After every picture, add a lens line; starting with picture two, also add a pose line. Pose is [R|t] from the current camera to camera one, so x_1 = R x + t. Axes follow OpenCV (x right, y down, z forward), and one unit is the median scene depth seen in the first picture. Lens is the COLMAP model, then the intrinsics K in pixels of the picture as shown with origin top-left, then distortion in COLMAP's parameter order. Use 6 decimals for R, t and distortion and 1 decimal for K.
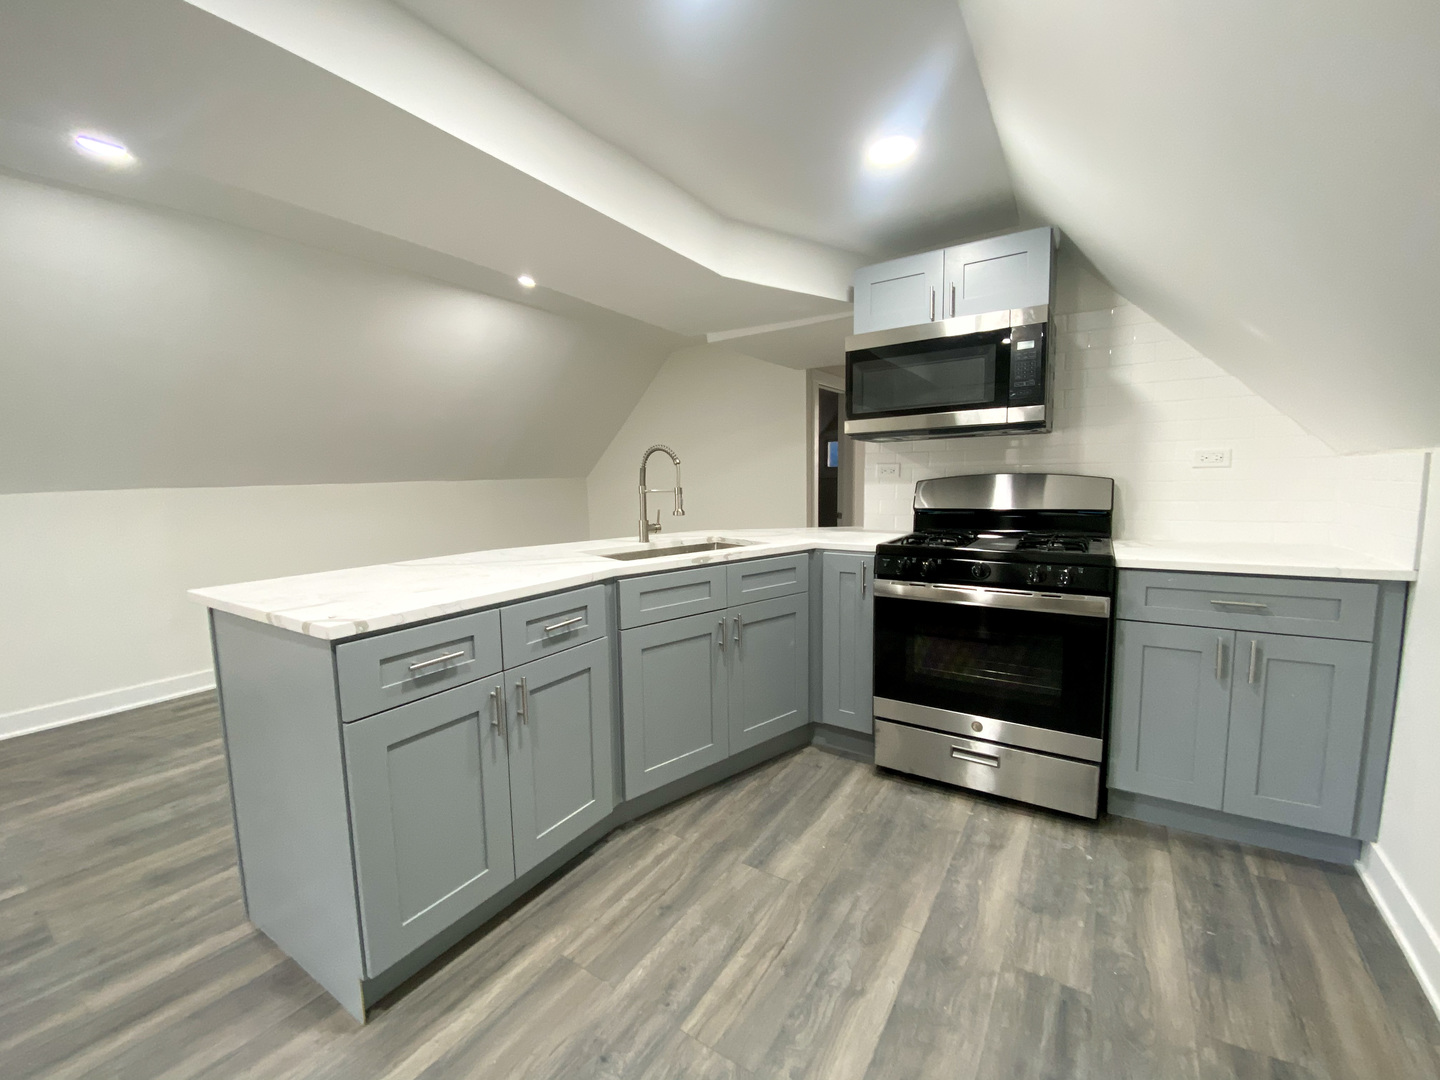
lens RADIAL K [[601.8, 0, 718.3], [0, 601.8, 543.3], [0, 0, 1]] dist [-0.020751, -0.001193]
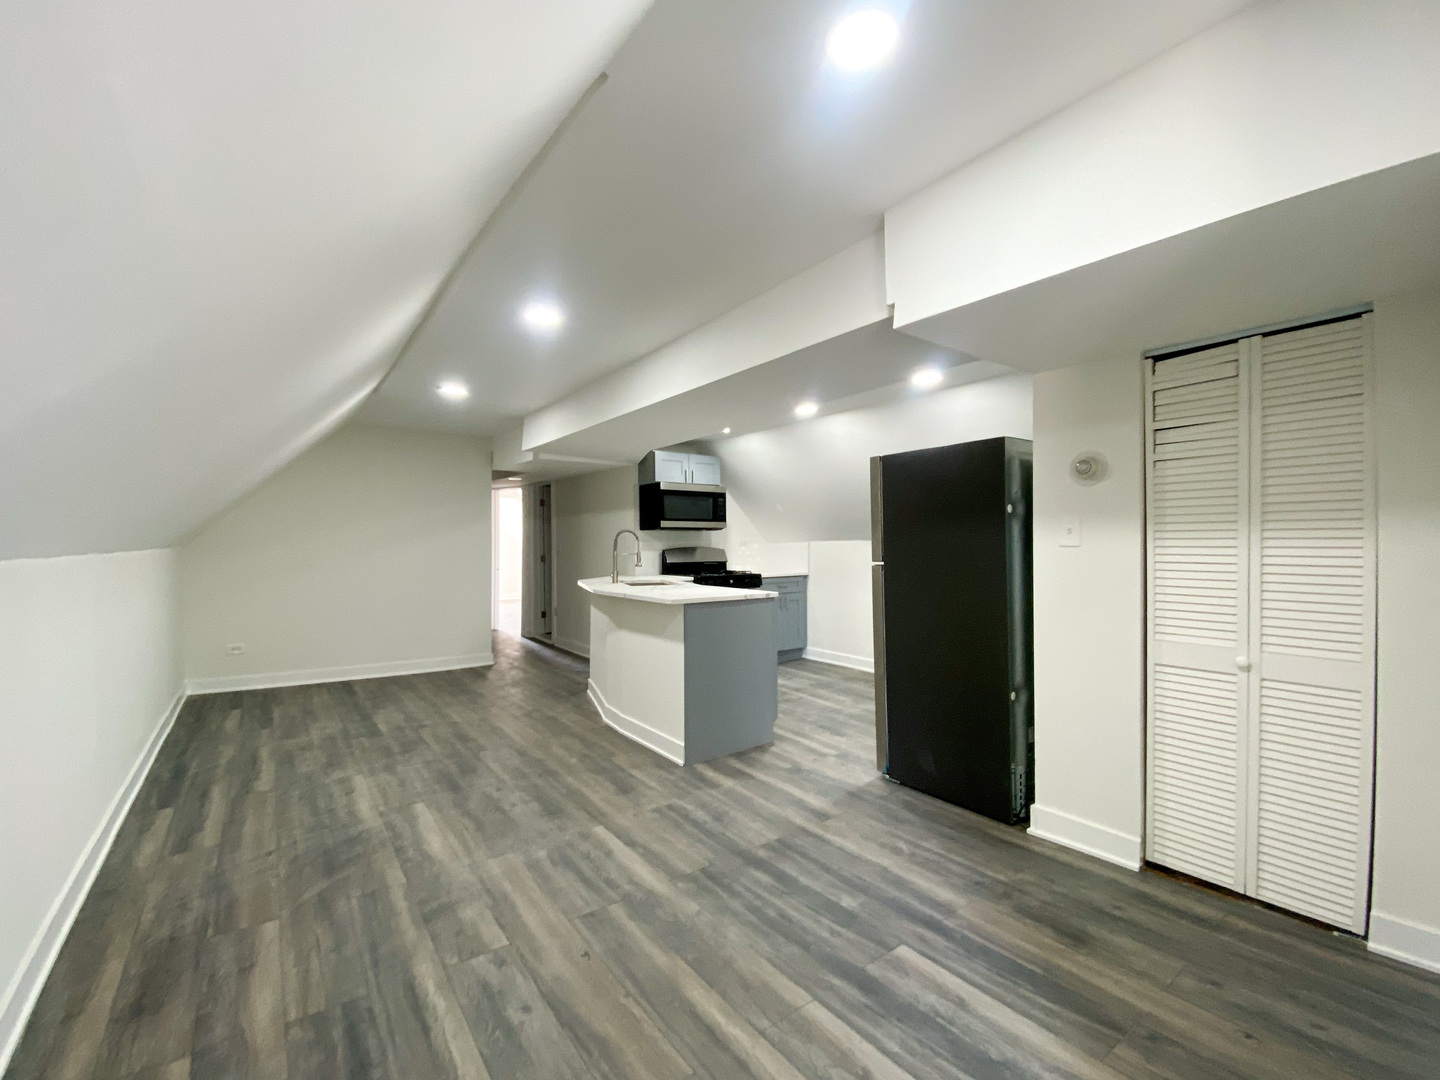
lens RADIAL K [[601.8, 0, 716.6], [0, 601.8, 541.0], [0, 0, 1]] dist [-0.020751, -0.001193]
pose [[0.350894, 0.015156, 0.936293, -2.041648], [0.093342, 0.994323, -0.051077, -0.010586], [-0.931751, 0.105318, 0.347487, 0.091362]]
